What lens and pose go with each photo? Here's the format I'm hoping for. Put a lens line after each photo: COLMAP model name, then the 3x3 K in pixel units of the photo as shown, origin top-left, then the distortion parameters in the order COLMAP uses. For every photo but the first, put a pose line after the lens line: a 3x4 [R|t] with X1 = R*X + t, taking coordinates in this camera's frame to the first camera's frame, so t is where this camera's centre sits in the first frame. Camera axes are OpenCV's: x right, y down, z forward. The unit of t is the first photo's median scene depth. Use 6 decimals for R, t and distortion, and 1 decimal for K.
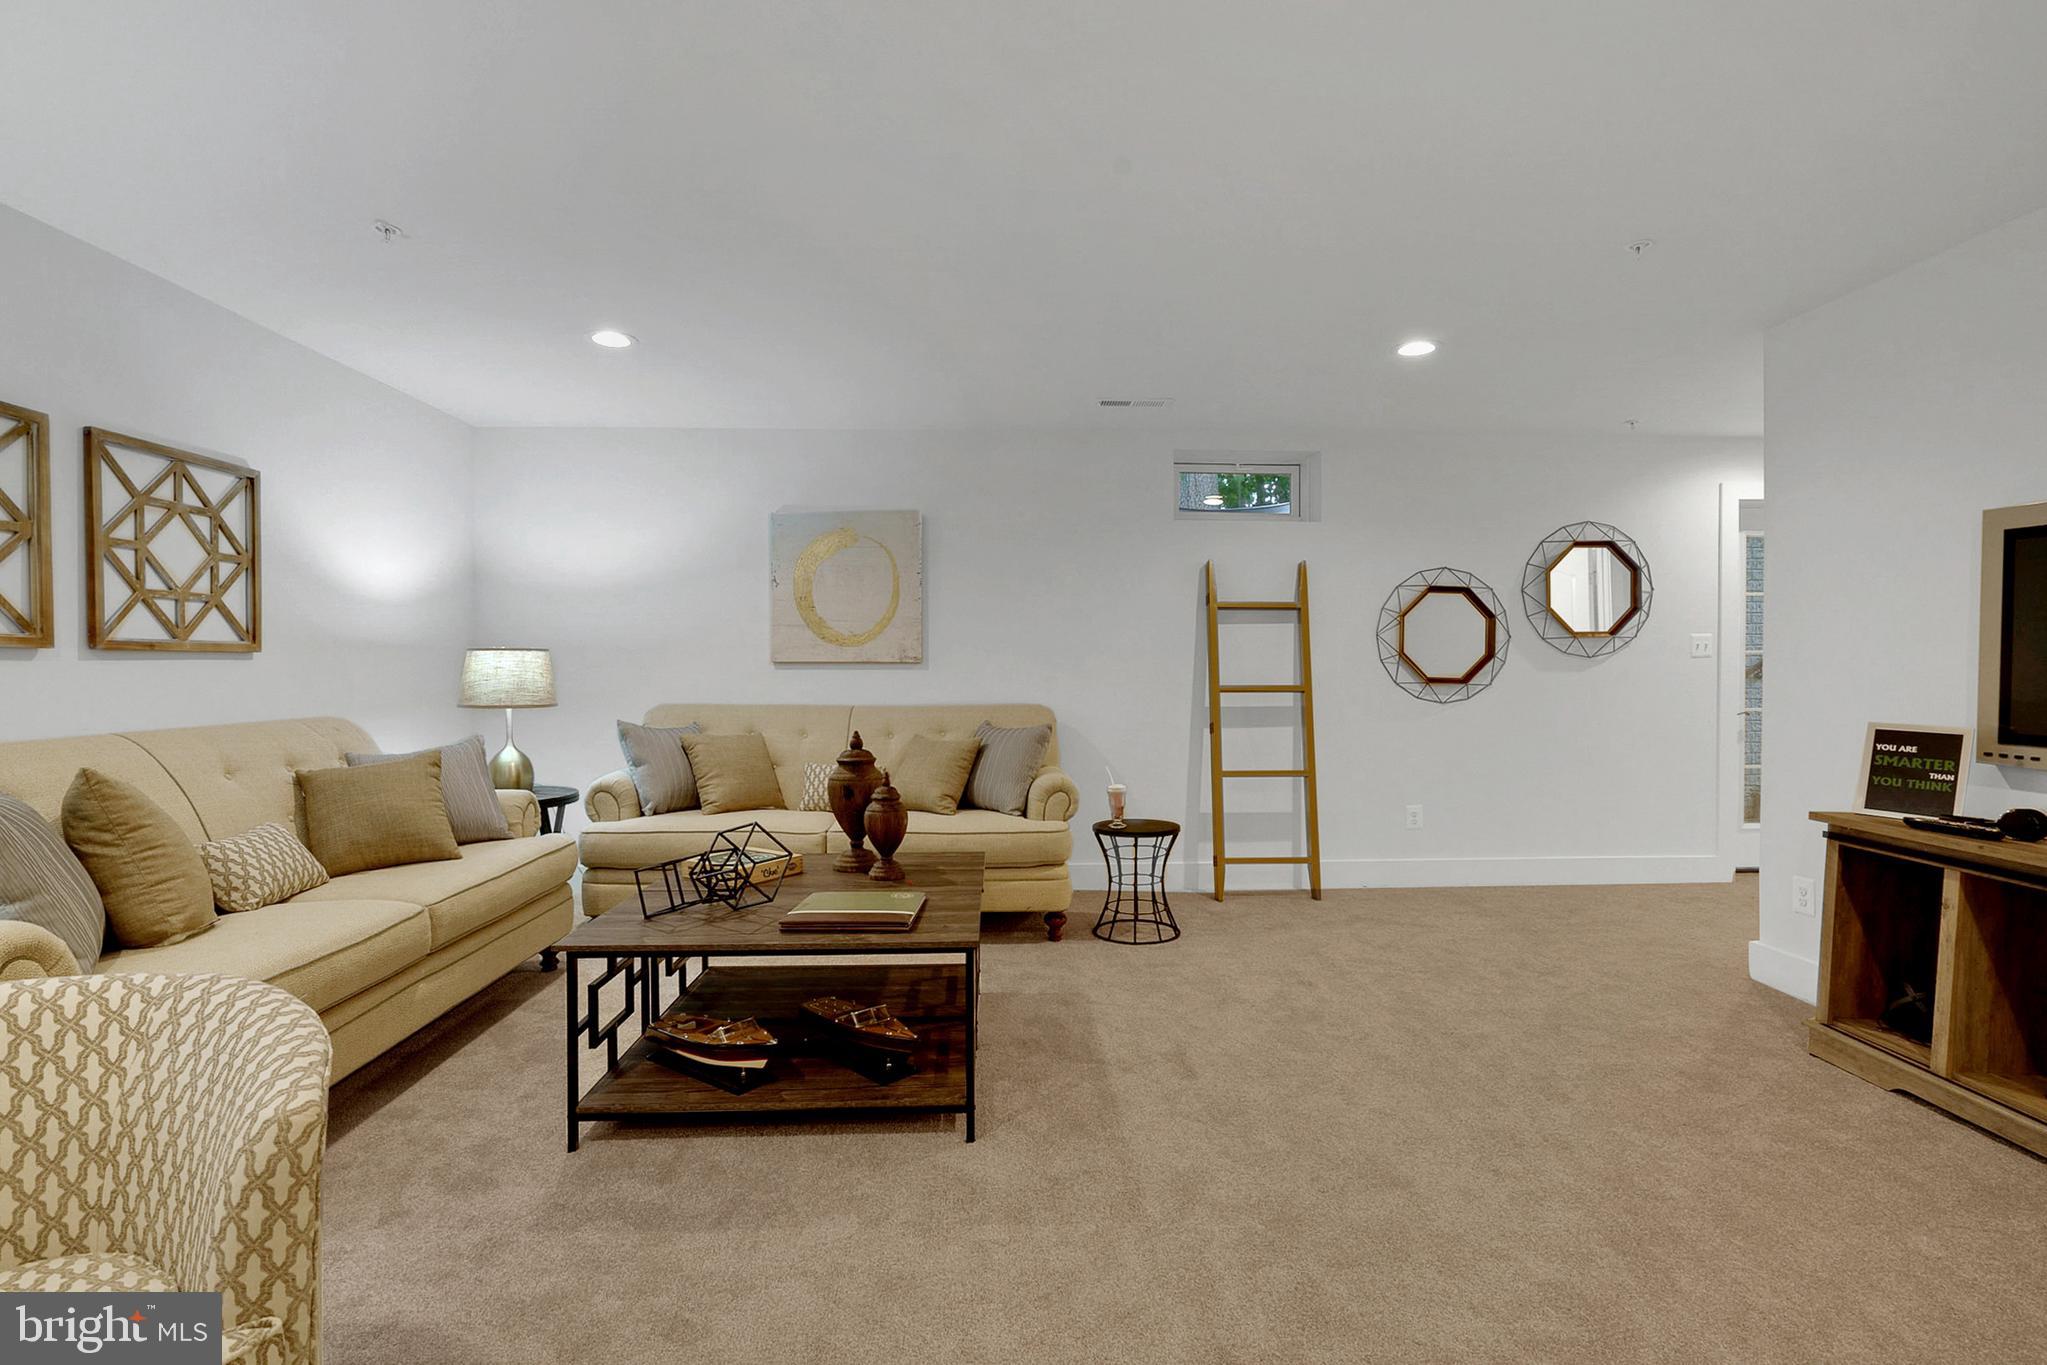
lens RADIAL K [[952.1, 0, 1016.3], [0, 952.1, 678.2], [0, 0, 1]] dist [-0.009678, 0.000735]
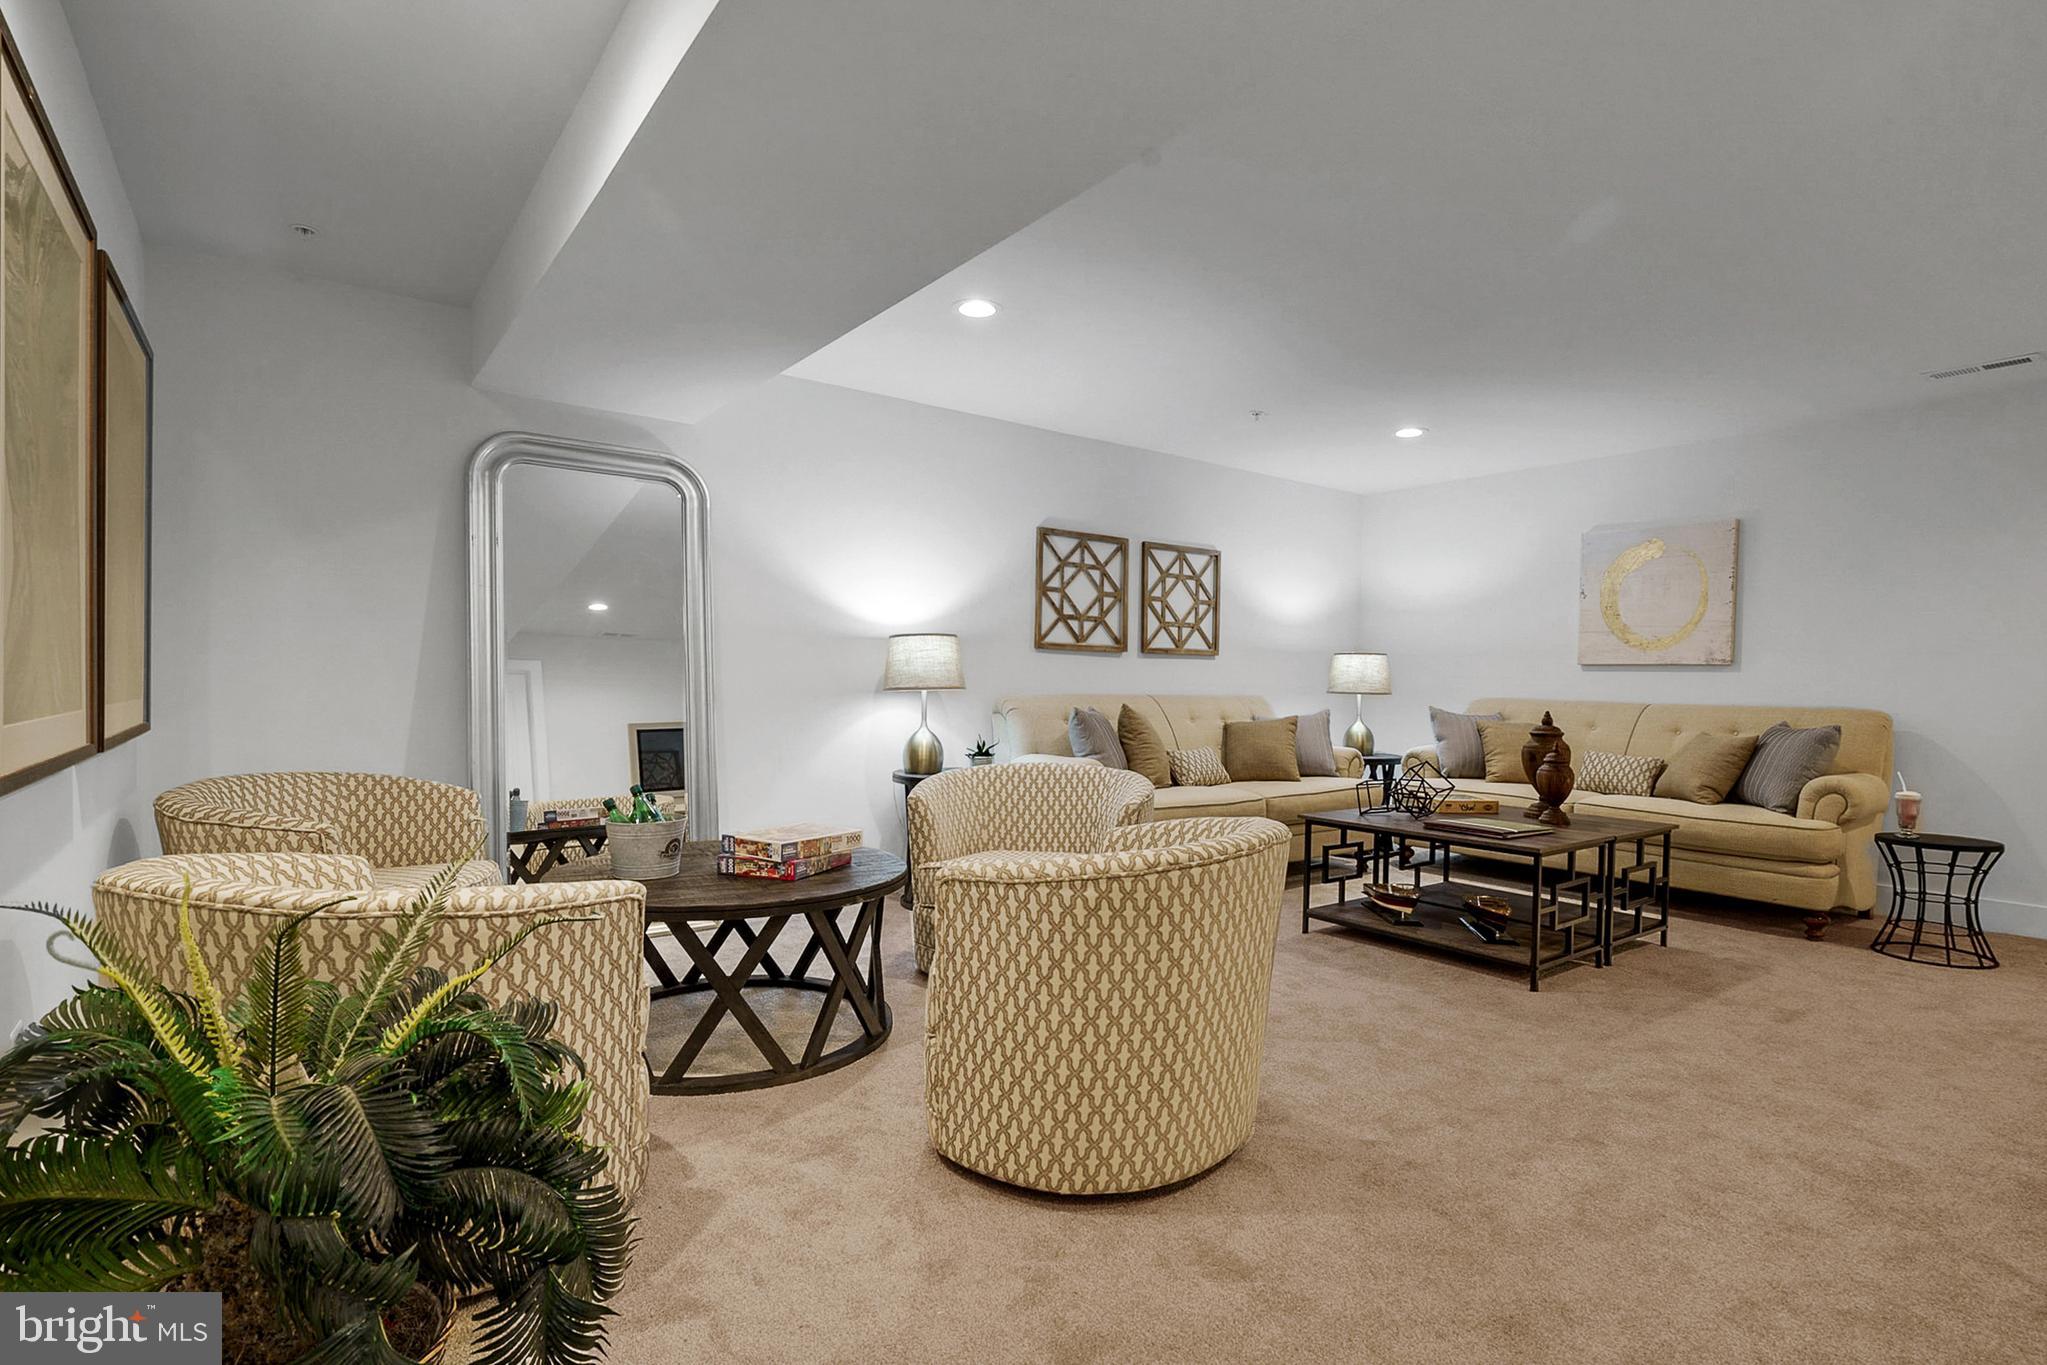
lens RADIAL K [[984.6, 0, 1024.9], [0, 984.6, 687.7], [0, 0, 1]] dist [-0.000824, 0.000199]
pose [[0.566078, 0.016855, -0.824179, 0.505742], [-0.026502, 0.999646, 0.002240, 0.037990], [0.823925, 0.020574, 0.566325, -0.321813]]
